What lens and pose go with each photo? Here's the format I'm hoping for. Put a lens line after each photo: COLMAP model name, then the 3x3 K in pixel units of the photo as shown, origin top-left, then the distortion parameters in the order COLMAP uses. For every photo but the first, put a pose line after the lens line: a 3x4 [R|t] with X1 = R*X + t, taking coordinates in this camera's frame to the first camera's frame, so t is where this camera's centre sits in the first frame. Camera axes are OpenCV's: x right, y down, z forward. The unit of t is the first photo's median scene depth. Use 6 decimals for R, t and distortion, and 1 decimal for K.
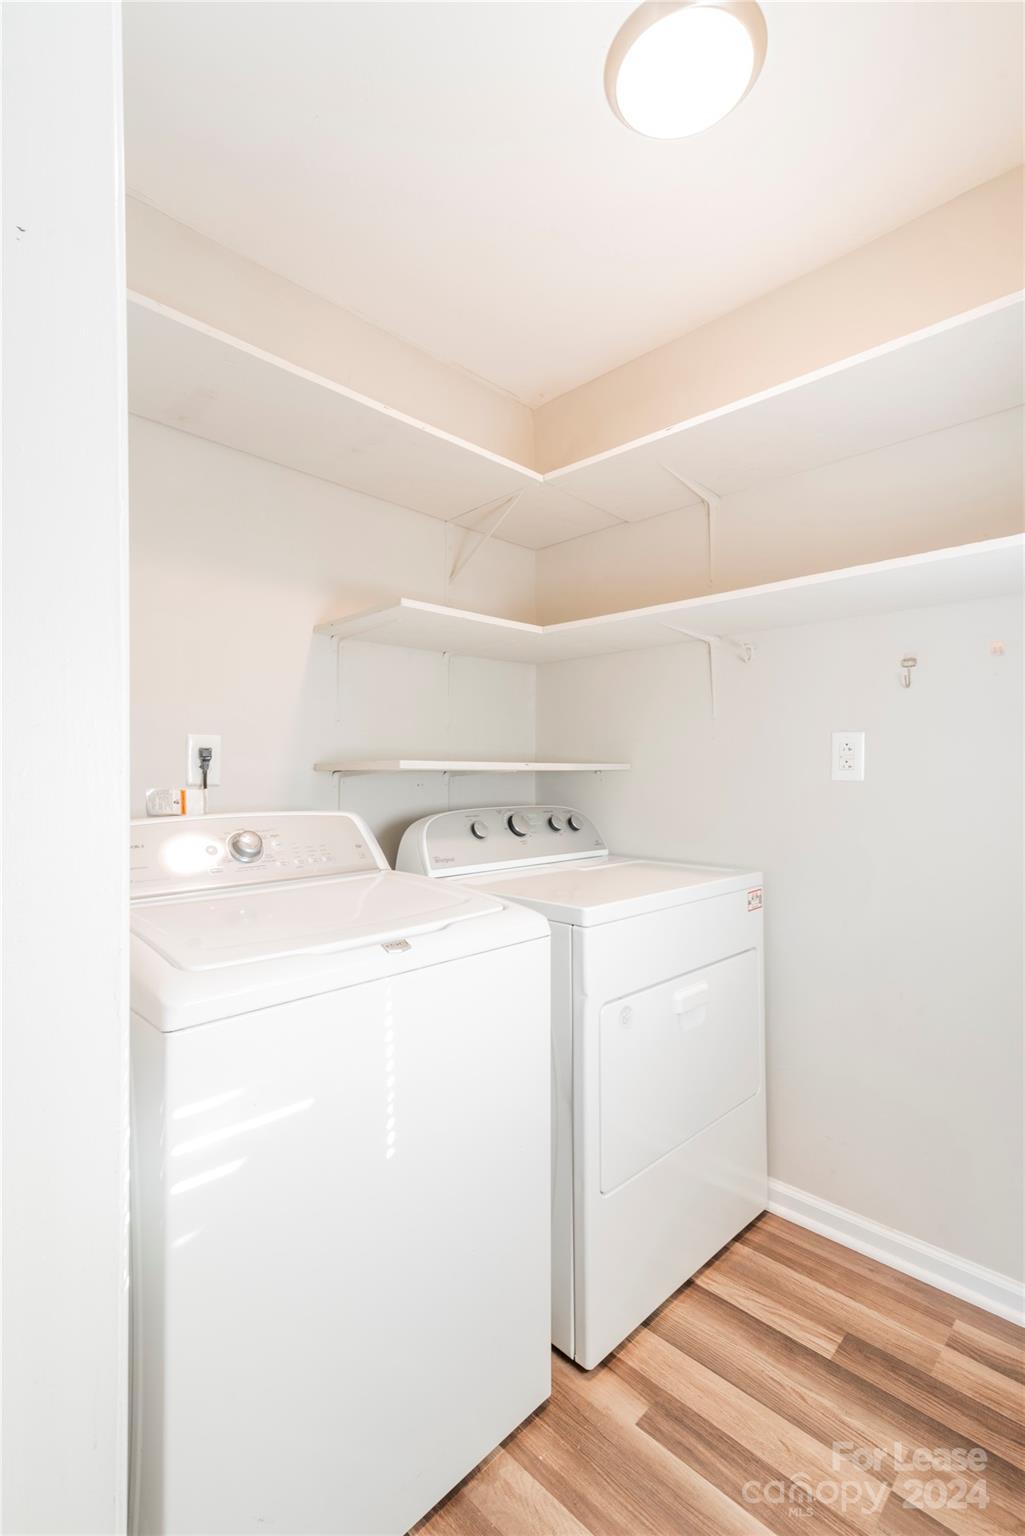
lens RADIAL K [[708.1, 0, 512.5], [0, 708.1, 768.0], [0, 0, 1]] dist [0.014778, 0.000034]
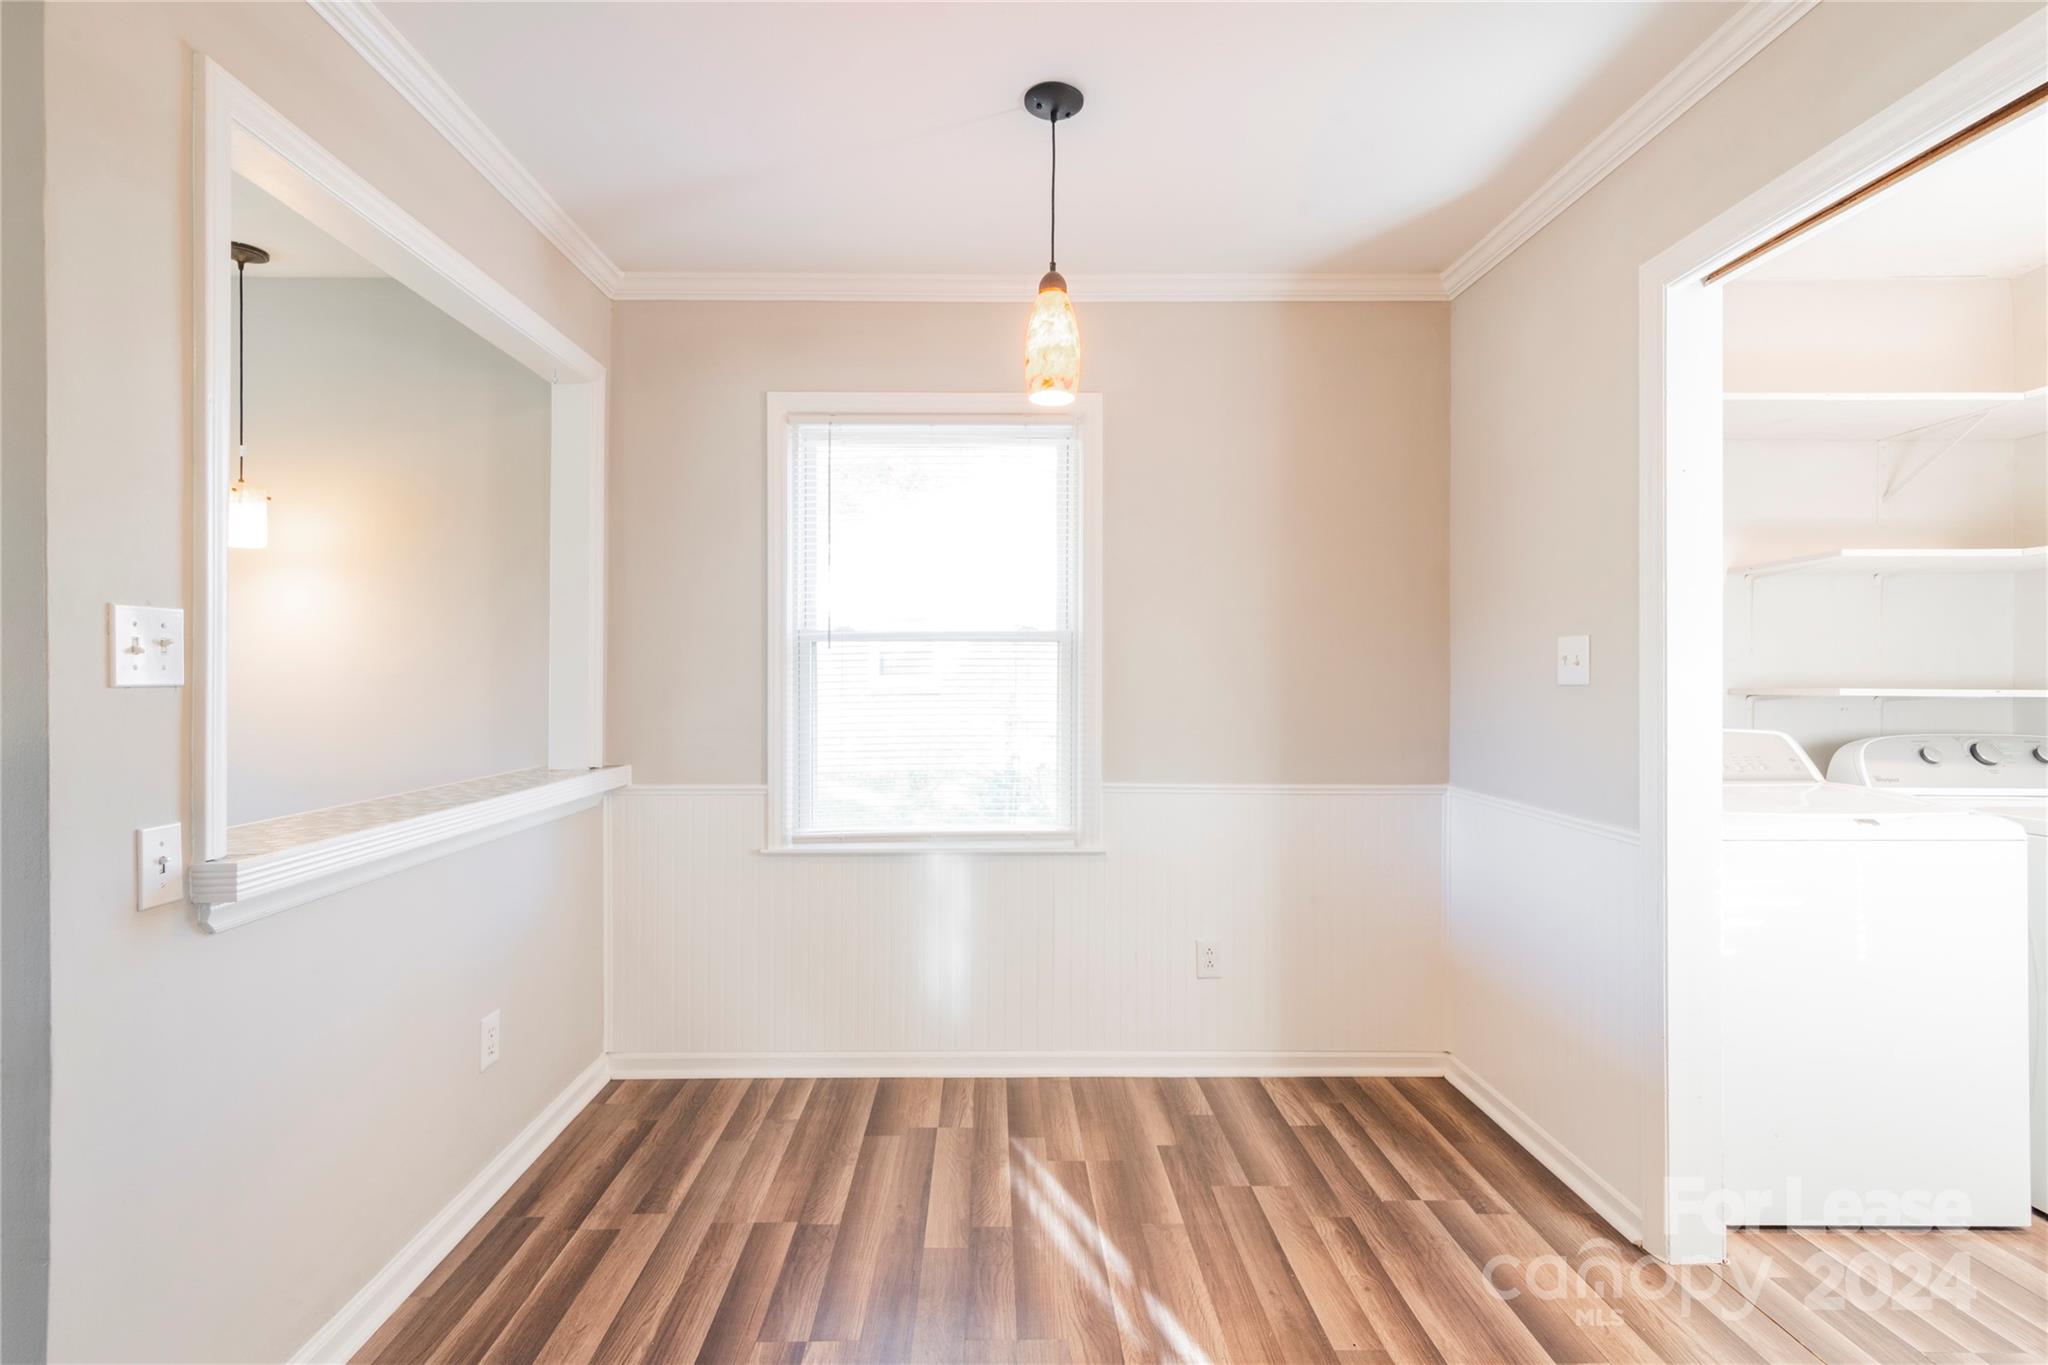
lens RADIAL K [[955.9, 0, 997.1], [0, 955.9, 676.4], [0, 0, 1]] dist [0.010142, -0.000368]
pose [[0.710926, 0.000721, -0.703267, -0.027882], [-0.000082, 1.000000, 0.000943, -0.029801], [0.703267, -0.000612, 0.710925, -1.031345]]
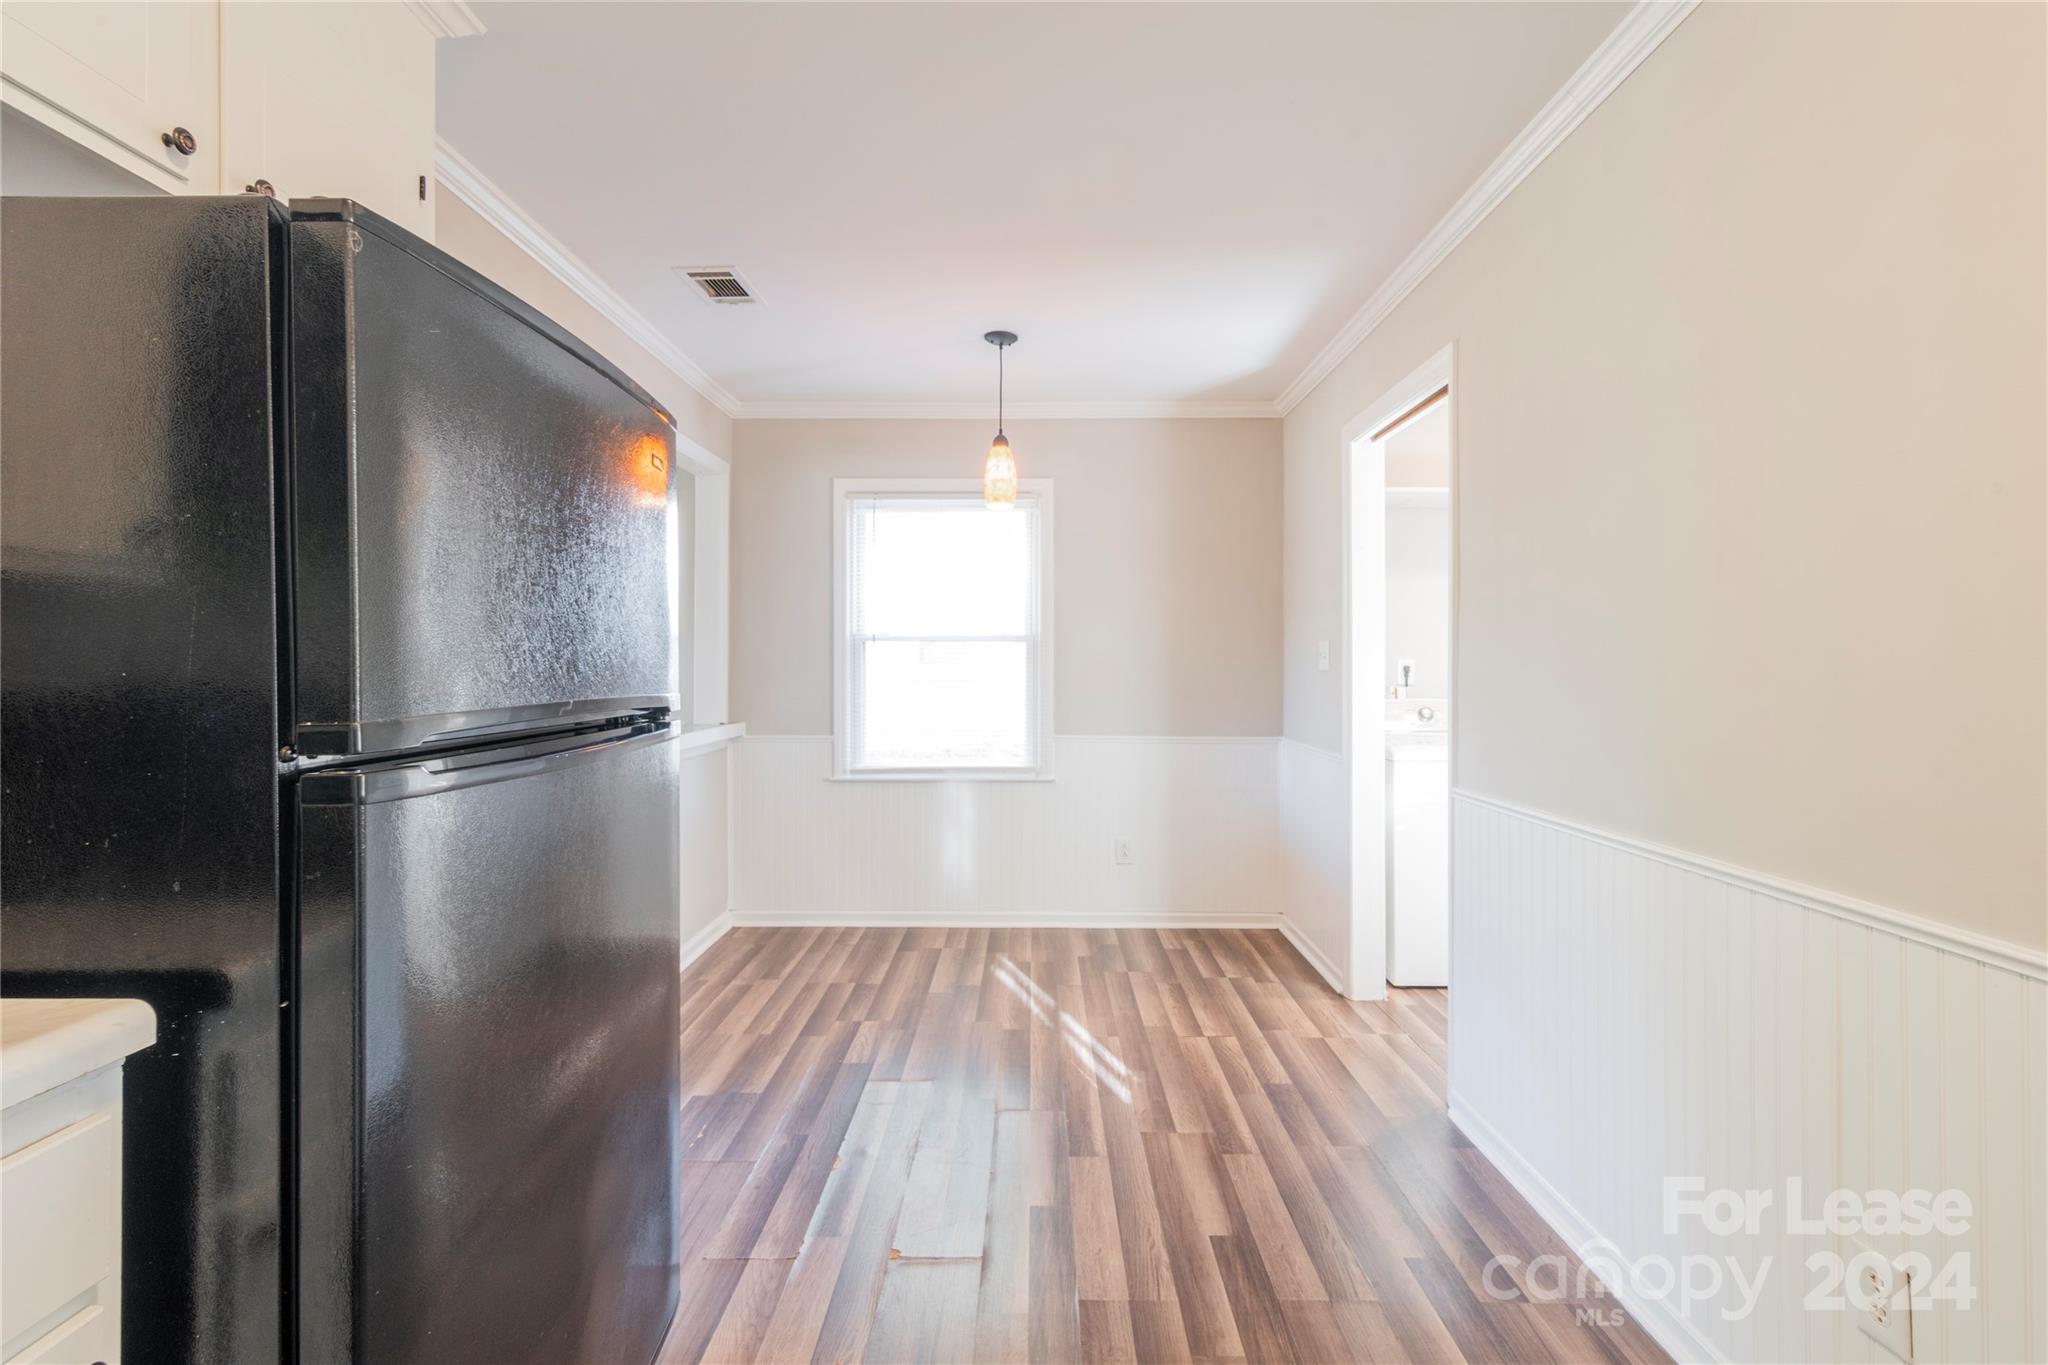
lens RADIAL K [[944.1, 0, 1024.0], [0, 944.1, 682.5], [0, 0, 1]] dist [0.014778, 0.000034]
pose [[0.699145, 0.014349, -0.714836, 0.672618], [-0.002115, 0.999836, 0.018002, -0.026481], [0.714976, -0.011074, 0.699061, -1.527668]]
